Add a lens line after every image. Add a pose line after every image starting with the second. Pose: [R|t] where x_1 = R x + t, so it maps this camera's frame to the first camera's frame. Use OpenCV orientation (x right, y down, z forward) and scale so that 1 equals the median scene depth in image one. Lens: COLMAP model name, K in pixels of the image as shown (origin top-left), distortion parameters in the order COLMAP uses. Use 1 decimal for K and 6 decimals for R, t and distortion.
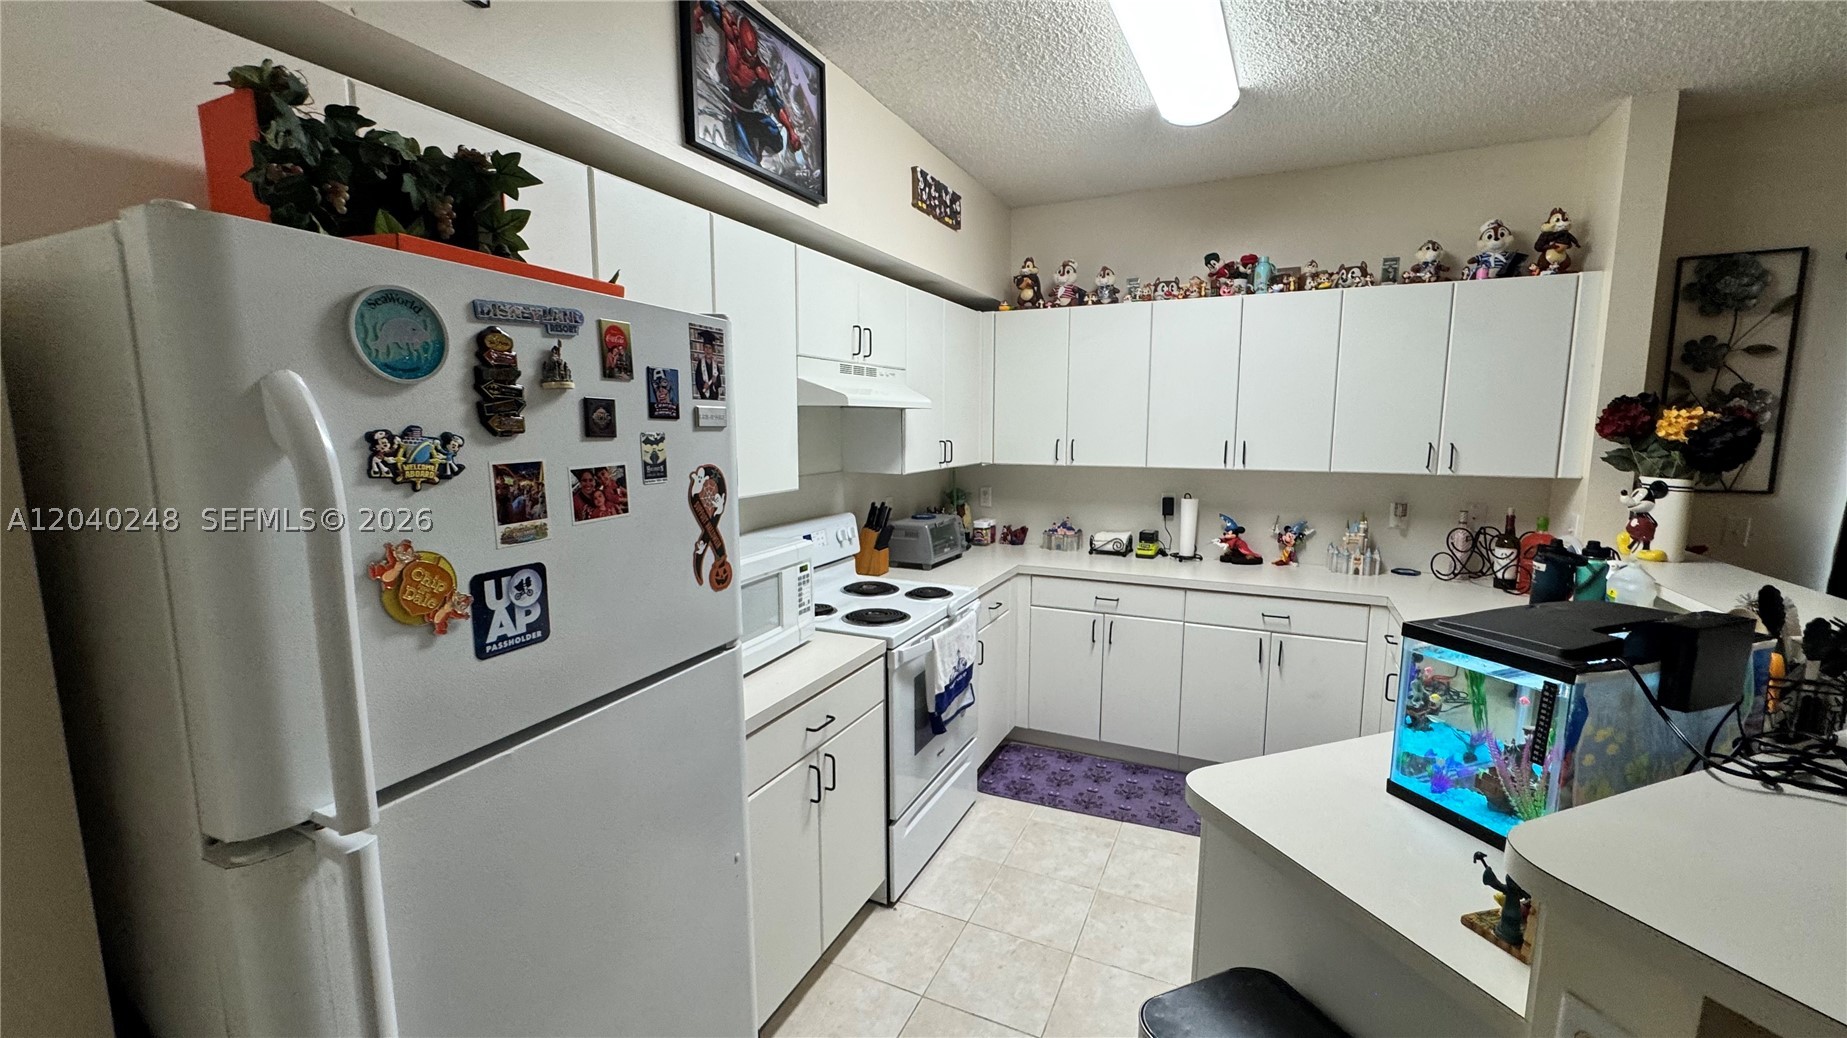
lens RADIAL K [[738.8, 0, 920.5], [0, 738.8, 519.5], [0, 0, 1]] dist [-0.003272, 0.000078]
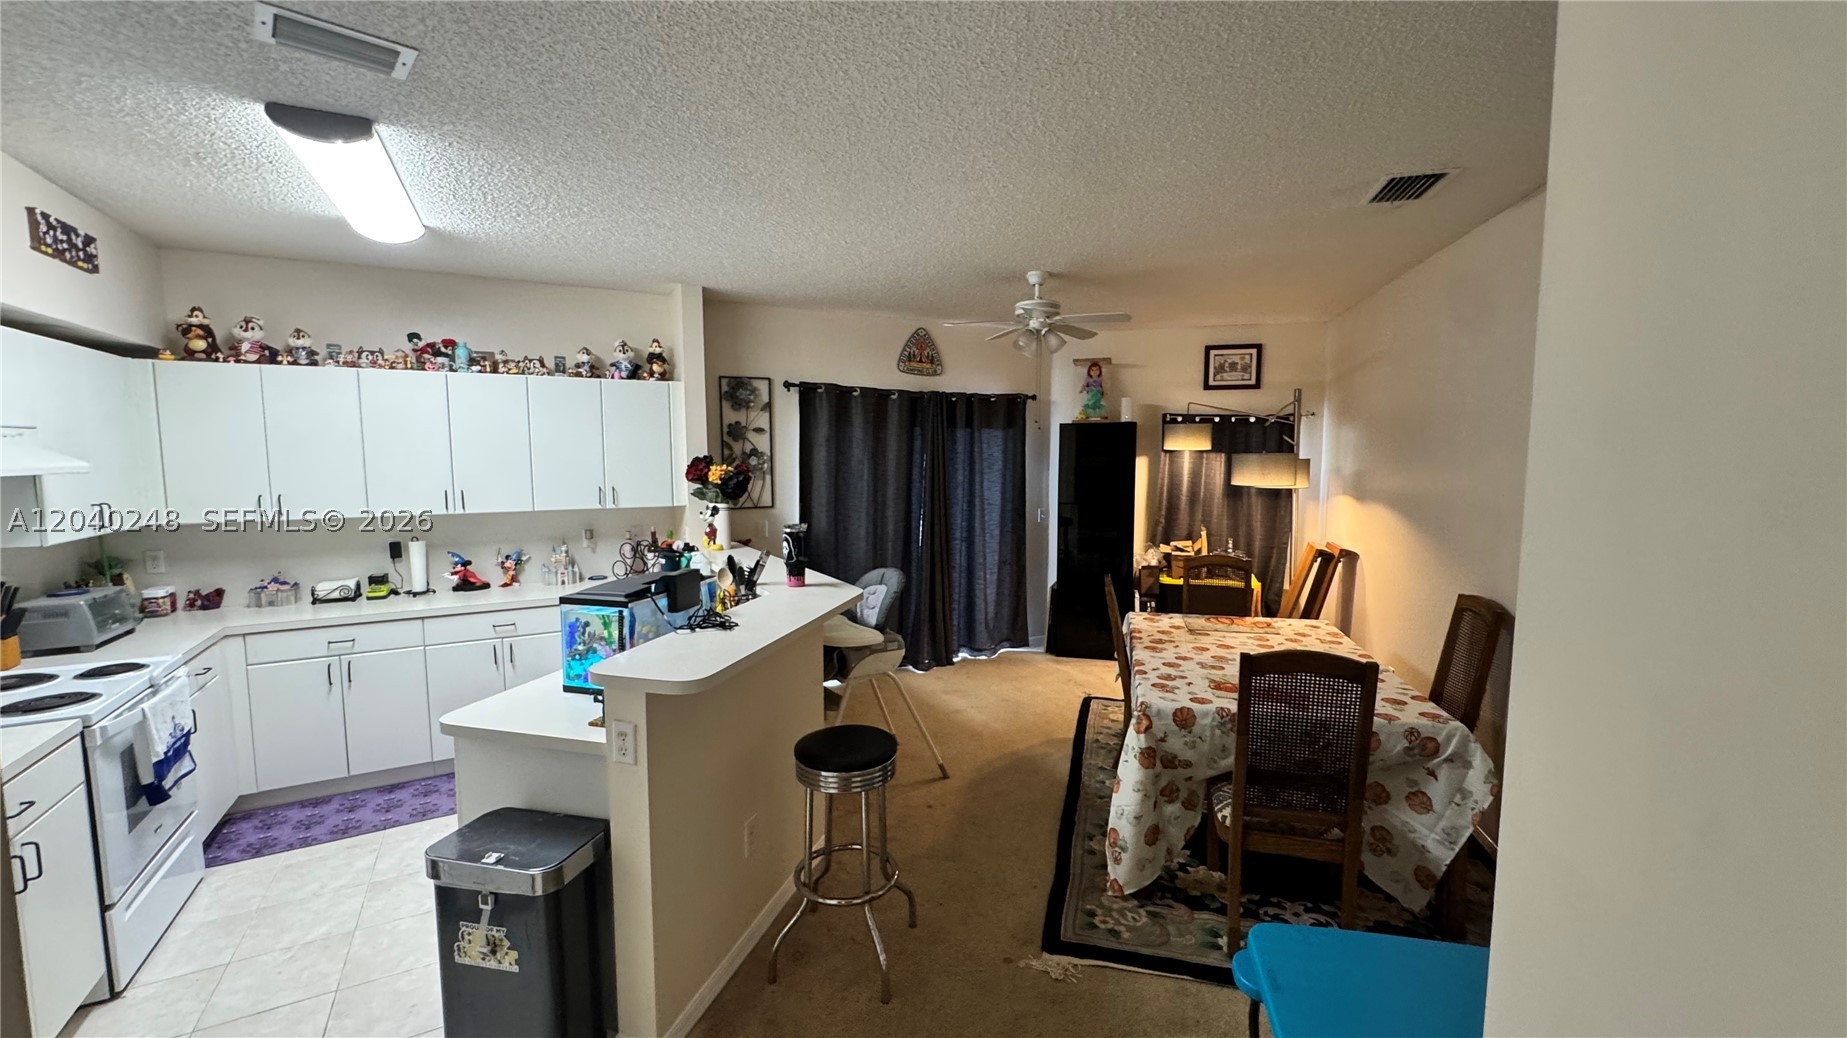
lens RADIAL K [[739.4, 0, 925.2], [0, 739.4, 520.9], [0, 0, 1]] dist [-0.002389, -0.000541]
pose [[0.573056, -0.076862, 0.815904, -0.133373], [0.109172, 0.993878, 0.016950, 0.008177], [-0.812212, 0.079361, 0.577939, -0.350863]]
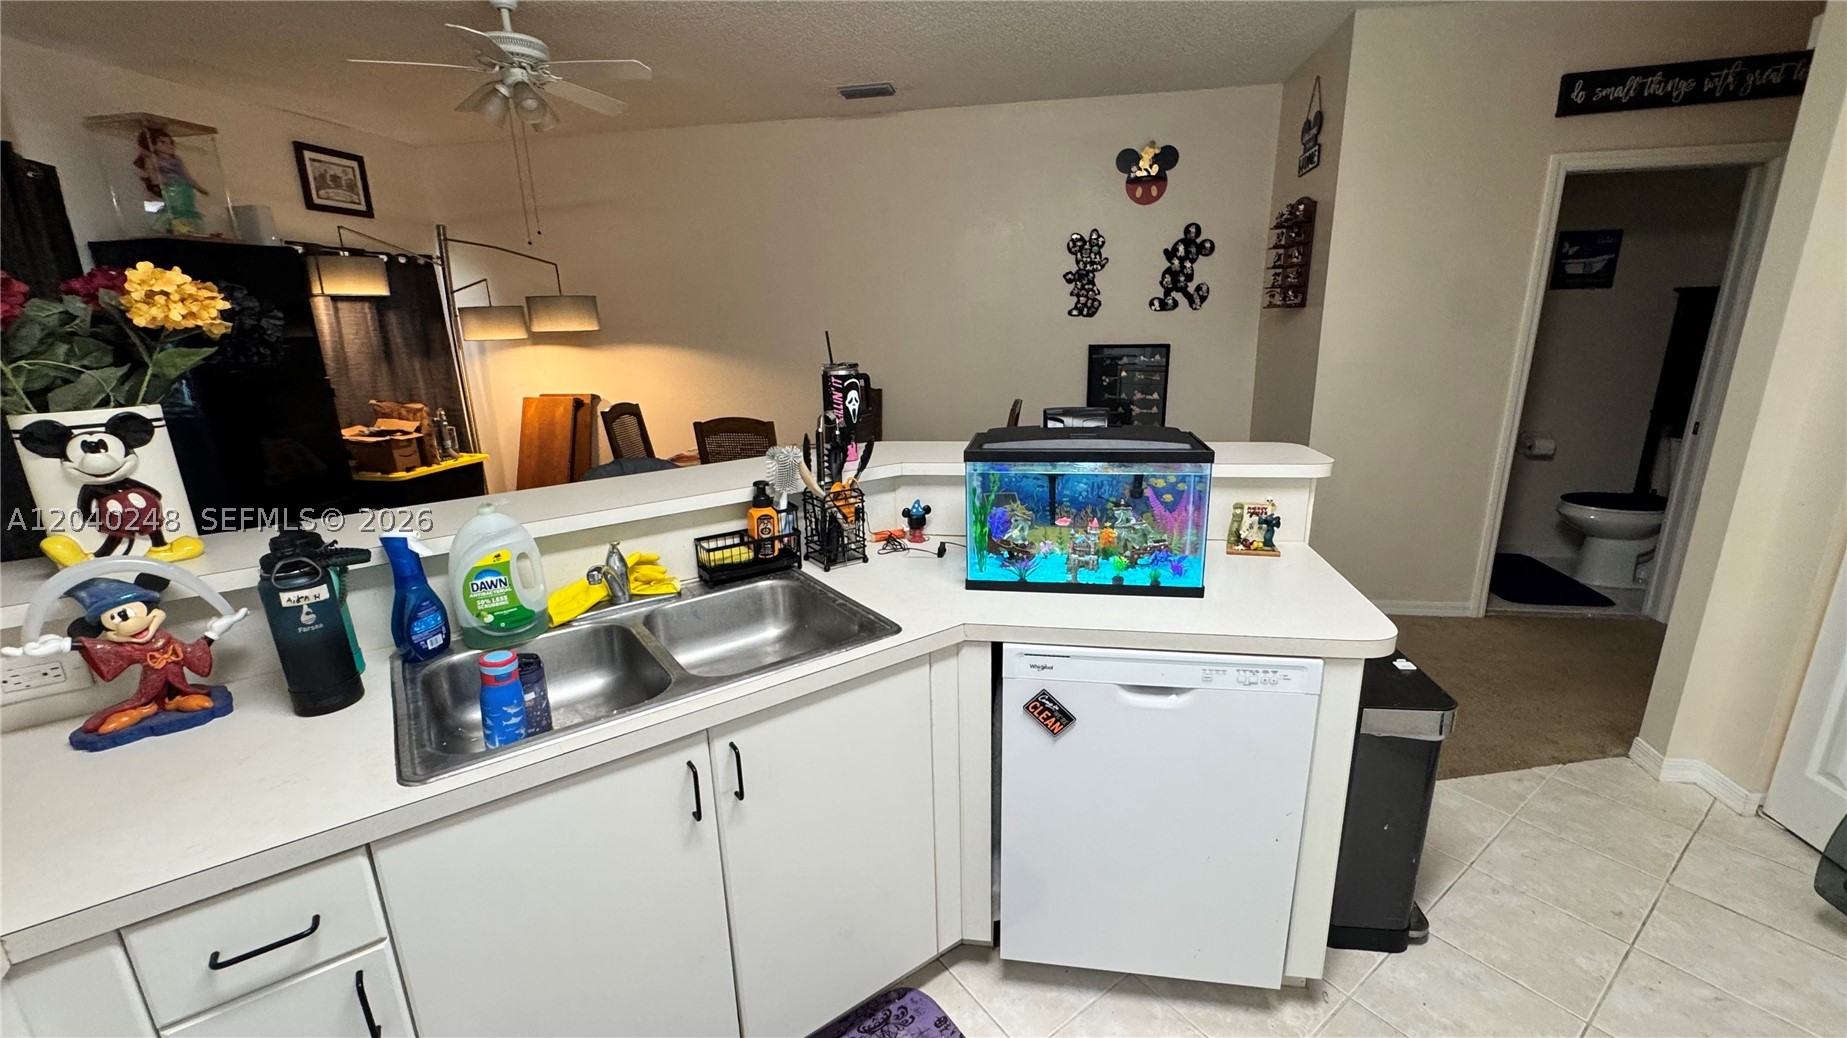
lens RADIAL K [[738.8, 0, 920.5], [0, 738.8, 519.5], [0, 0, 1]] dist [-0.003272, 0.000078]
pose [[-0.870281, -0.109184, 0.480303, 0.207418], [0.089330, 0.923964, 0.371900, -0.098713], [-0.484388, 0.366563, -0.794355, 0.920665]]
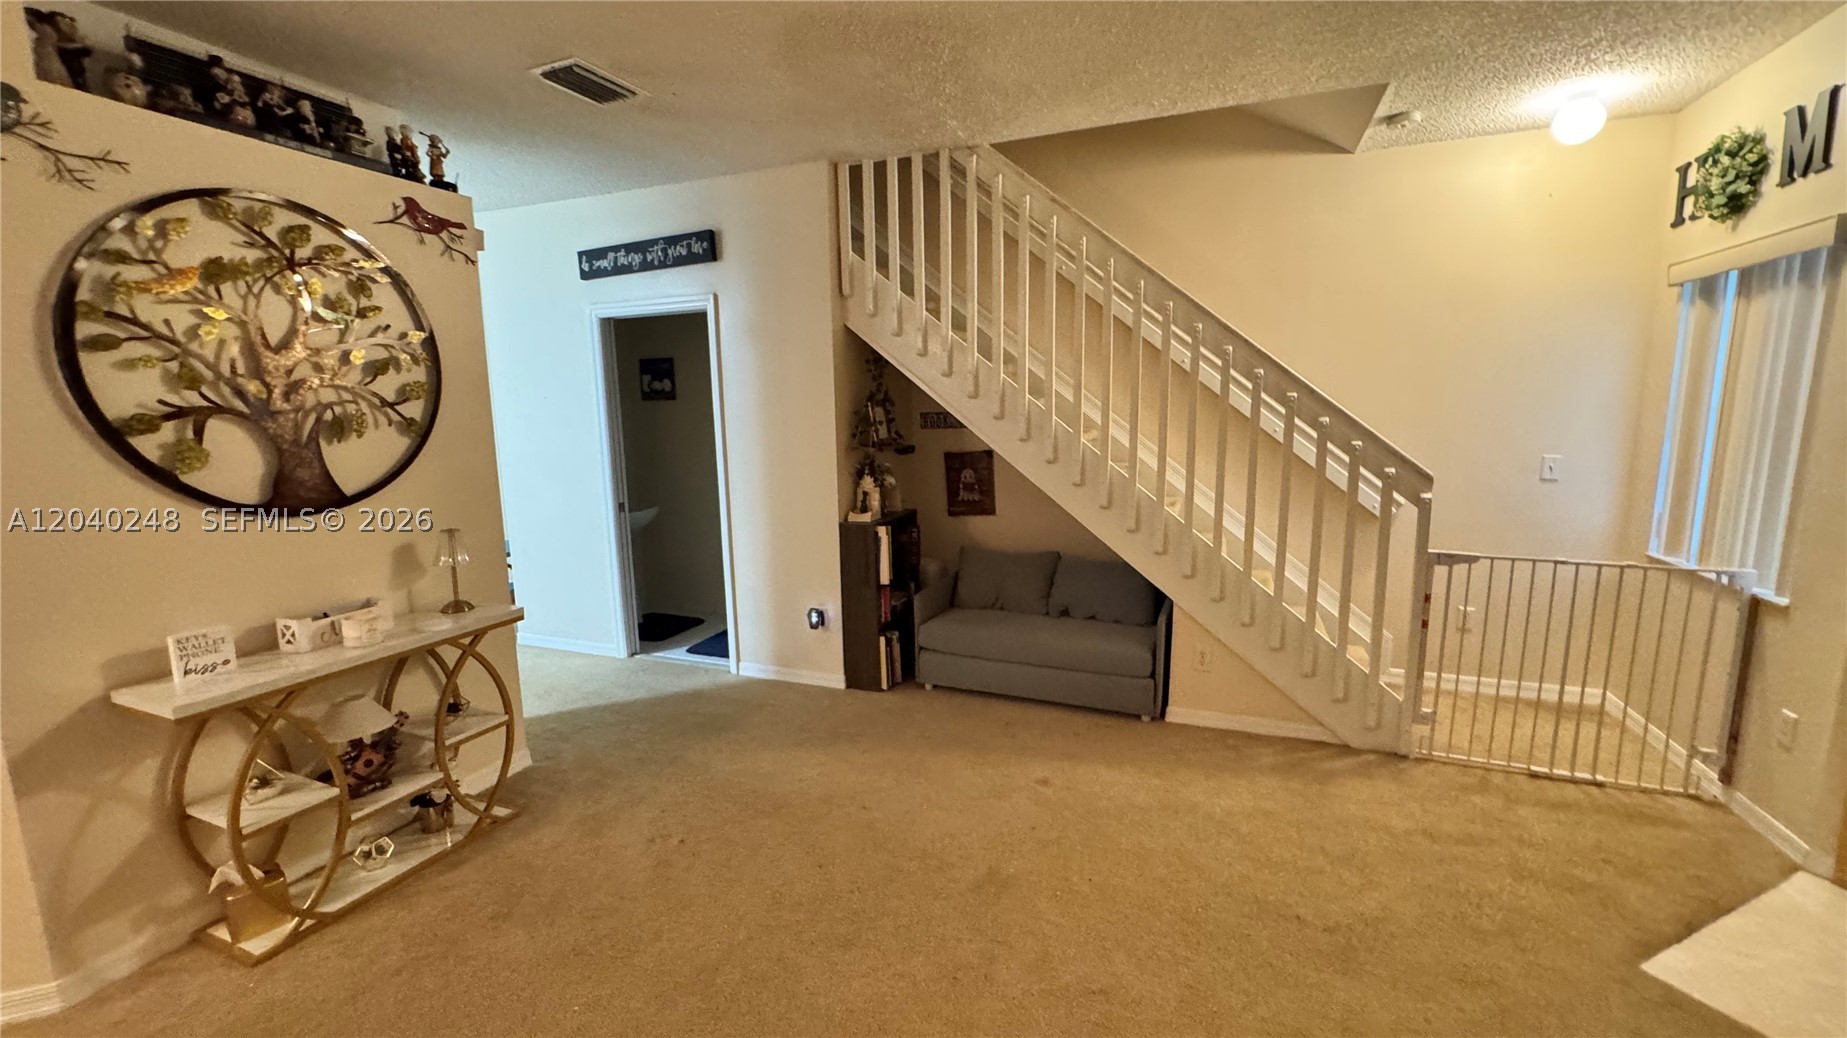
lens RADIAL K [[738.8, 0, 920.5], [0, 738.8, 519.5], [0, 0, 1]] dist [-0.003272, 0.000078]
pose [[-0.740006, -0.092524, 0.666206, -1.395466], [0.103804, 0.962916, 0.249034, -0.006688], [-0.664542, 0.253441, -0.702959, 0.158539]]
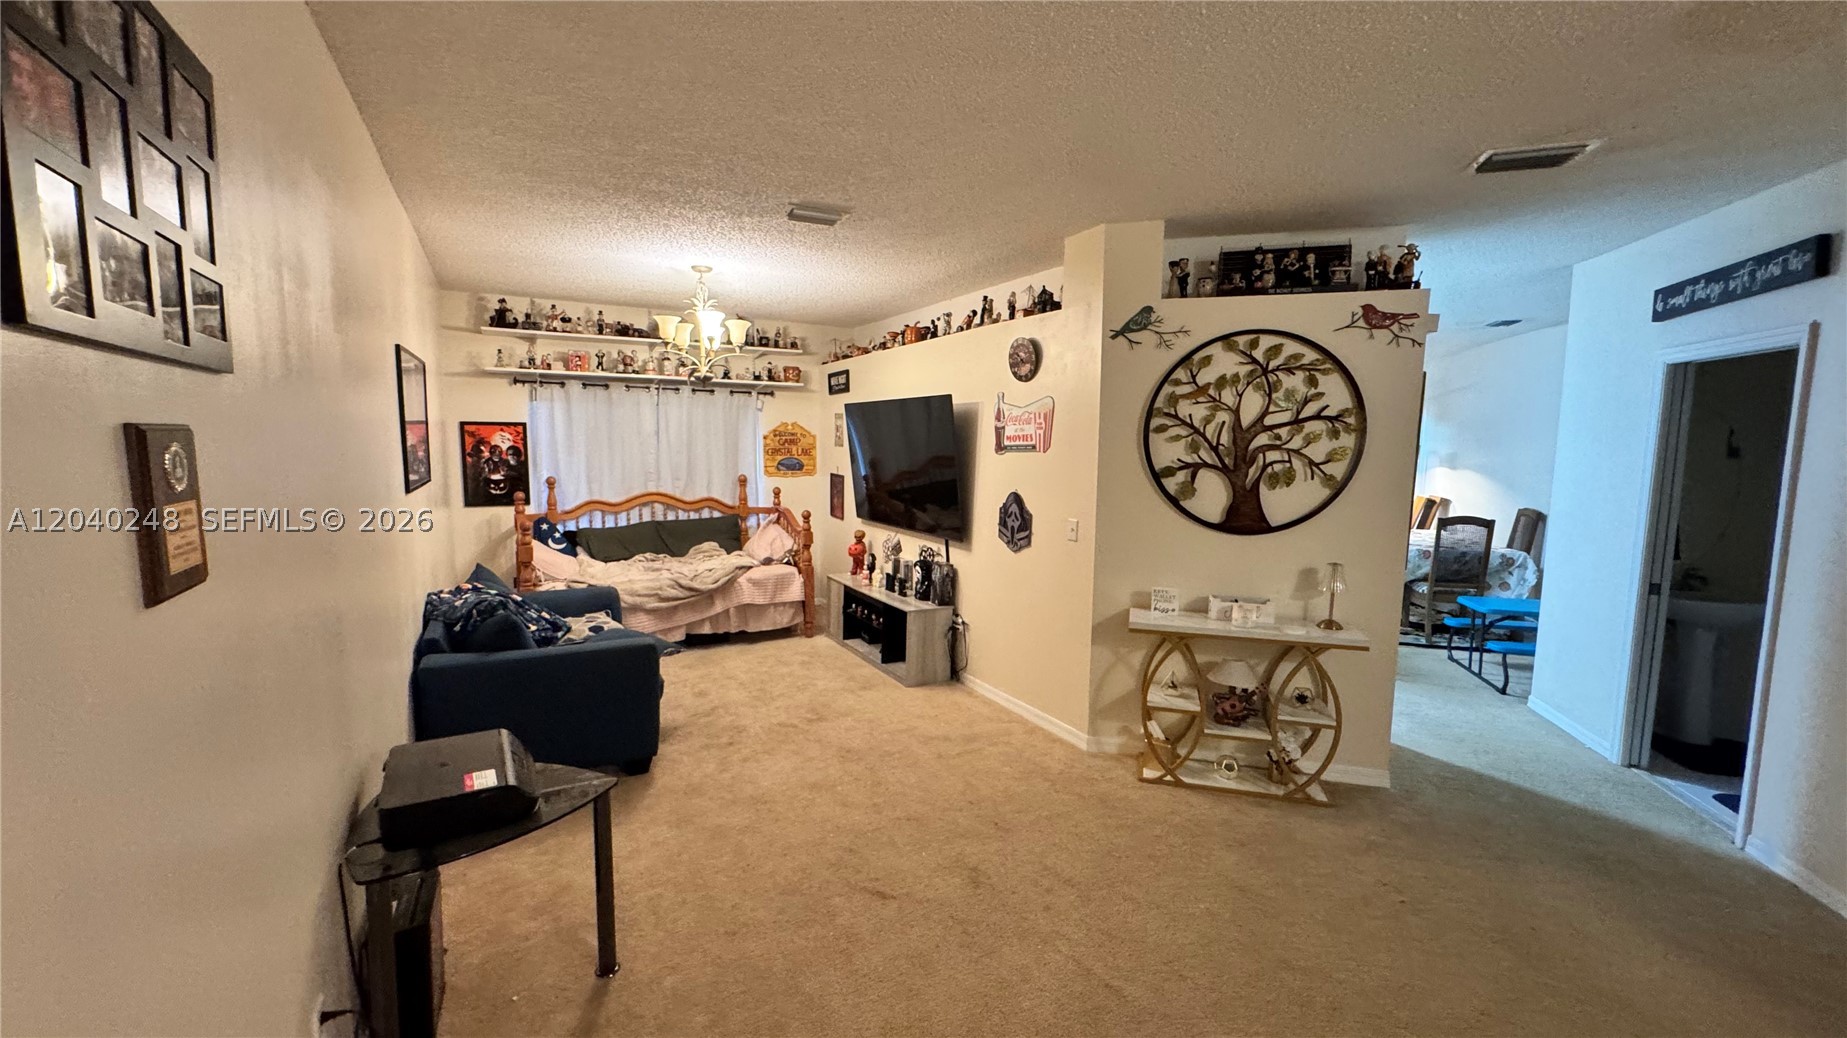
lens RADIAL K [[738.8, 0, 920.5], [0, 738.8, 519.5], [0, 0, 1]] dist [-0.003272, 0.000078]
pose [[0.588960, -0.082714, 0.803918, -1.640869], [0.099584, 0.994595, 0.029376, 0.003877], [-0.802003, 0.062756, 0.594014, -0.228346]]
